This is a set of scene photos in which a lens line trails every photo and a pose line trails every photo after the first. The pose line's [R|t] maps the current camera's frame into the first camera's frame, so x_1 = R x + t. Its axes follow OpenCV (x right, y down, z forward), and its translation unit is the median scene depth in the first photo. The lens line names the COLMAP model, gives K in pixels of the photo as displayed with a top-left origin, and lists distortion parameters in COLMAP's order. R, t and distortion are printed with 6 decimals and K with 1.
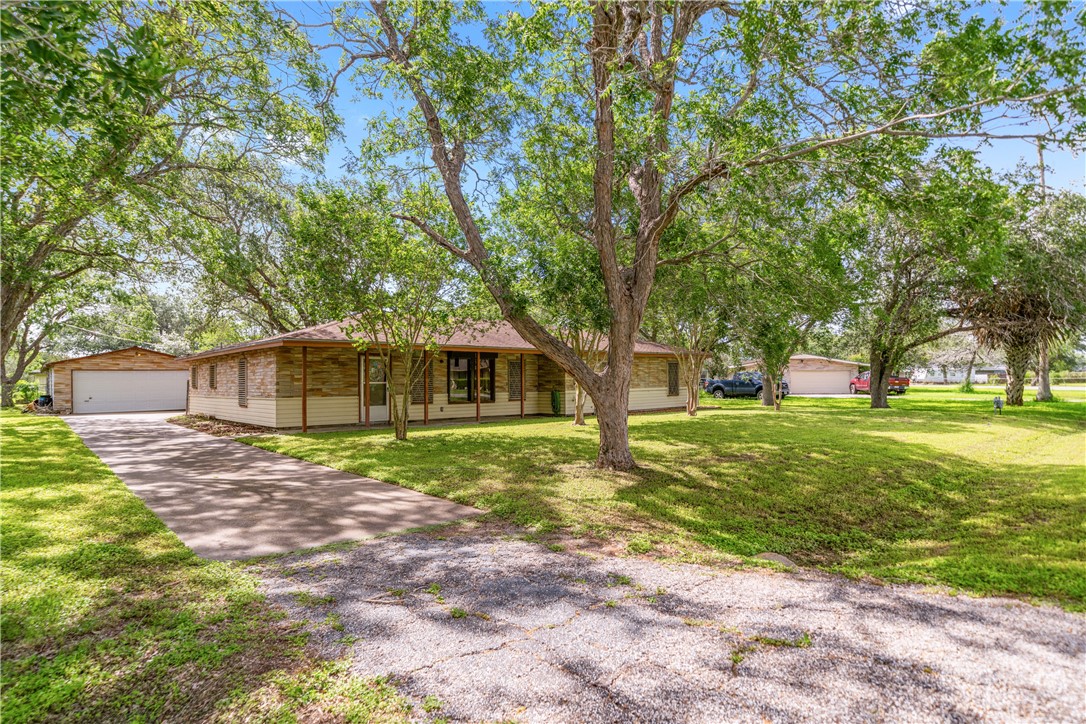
lens RADIAL K [[618.7, 0, 550.7], [0, 618.7, 368.5], [0, 0, 1]] dist [0.000031, 0.000747]
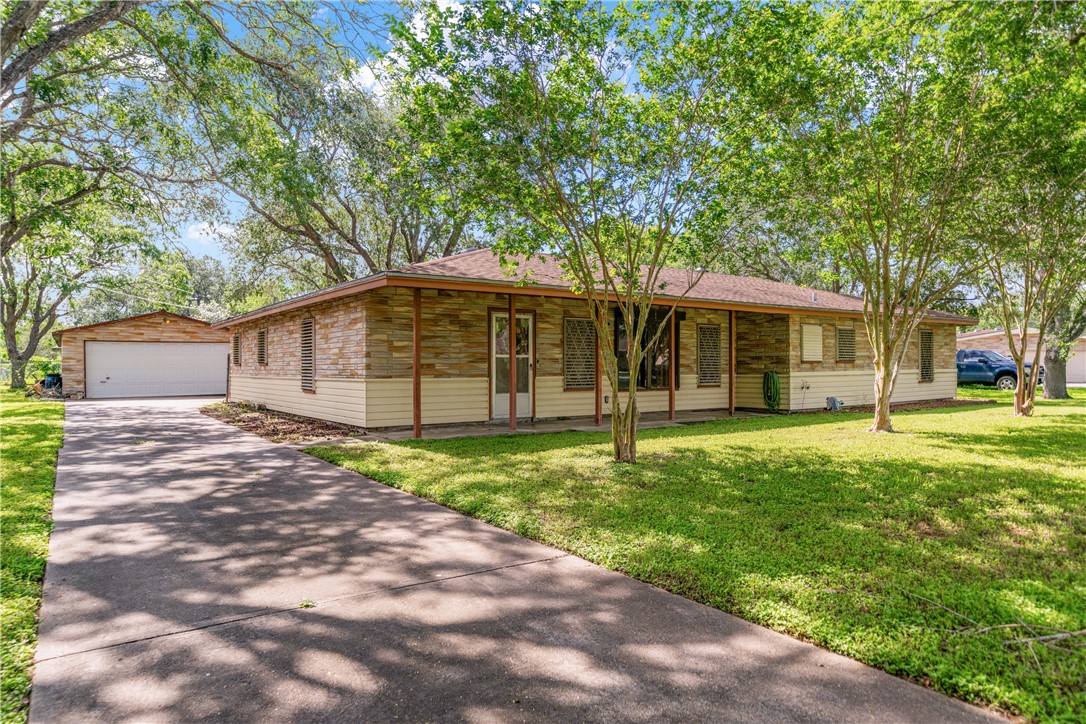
lens RADIAL K [[699.1, 0, 544.3], [0, 699.1, 359.5], [0, 0, 1]] dist [-0.010263, -0.003579]
pose [[0.994363, 0.005902, -0.105866, -0.152360], [-0.004620, 0.999913, 0.012345, 0.015238], [0.105929, -0.011786, 0.994304, 0.262176]]
